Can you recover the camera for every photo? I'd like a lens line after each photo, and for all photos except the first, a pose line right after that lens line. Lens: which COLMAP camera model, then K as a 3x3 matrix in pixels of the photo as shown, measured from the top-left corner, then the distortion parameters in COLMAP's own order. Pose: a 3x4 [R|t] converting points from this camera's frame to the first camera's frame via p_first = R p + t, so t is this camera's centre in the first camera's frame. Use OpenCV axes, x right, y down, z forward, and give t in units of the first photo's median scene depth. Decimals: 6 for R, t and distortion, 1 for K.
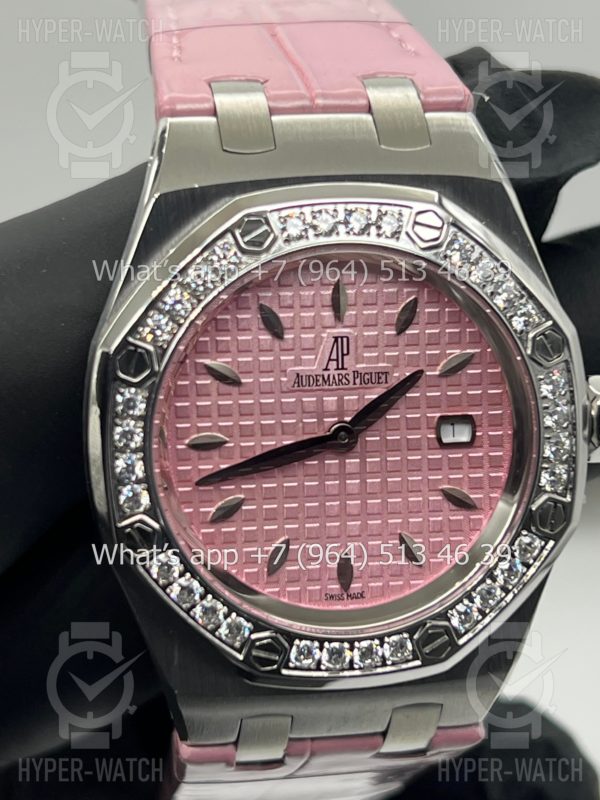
lens RADIAL K [[1874.8, 0, 300.0], [0, 1874.8, 400.0], [0, 0, 1]] dist [0.296519, -0.152028]
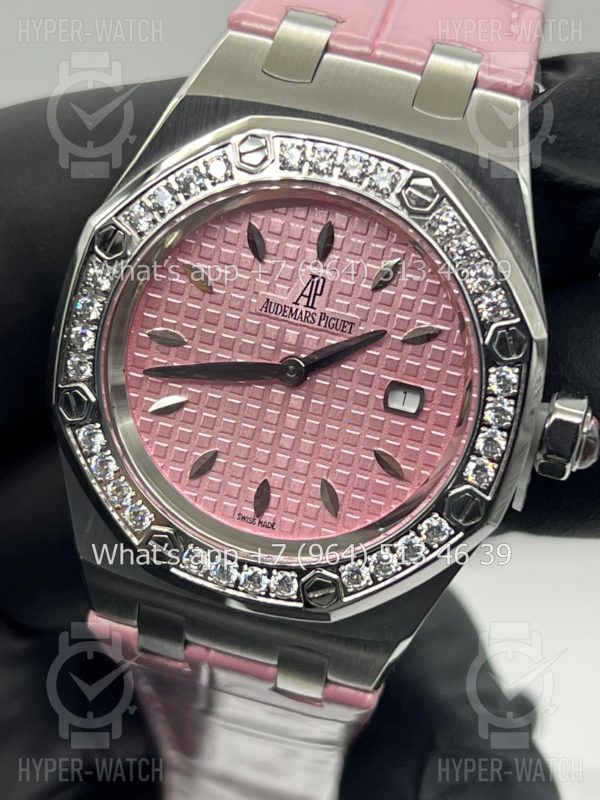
lens RADIAL K [[1874.8, 0, 300.0], [0, 1874.8, 400.0], [0, 0, 1]] dist [0.296519, -0.152028]
pose [[0.913358, 0.288244, -0.287564, 0.325757], [-0.288901, 0.956475, 0.041131, -0.008548], [0.286903, 0.045510, 0.956878, 0.022047]]
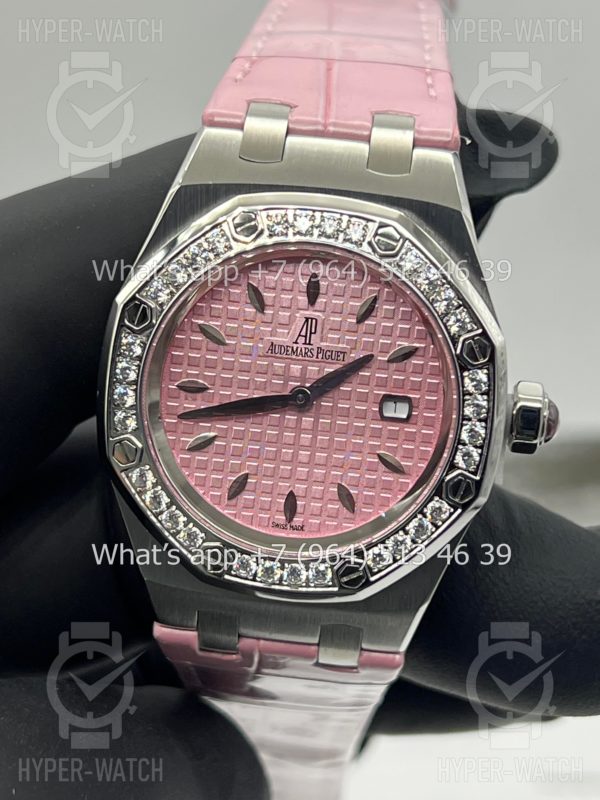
lens RADIAL K [[1874.8, 0, 300.0], [0, 1874.8, 400.0], [0, 0, 1]] dist [0.296519, -0.152028]
pose [[0.964628, 0.147604, -0.218418, 0.292746], [-0.147274, 0.988934, 0.017881, -0.001426], [0.218640, 0.014919, 0.975692, -0.207921]]
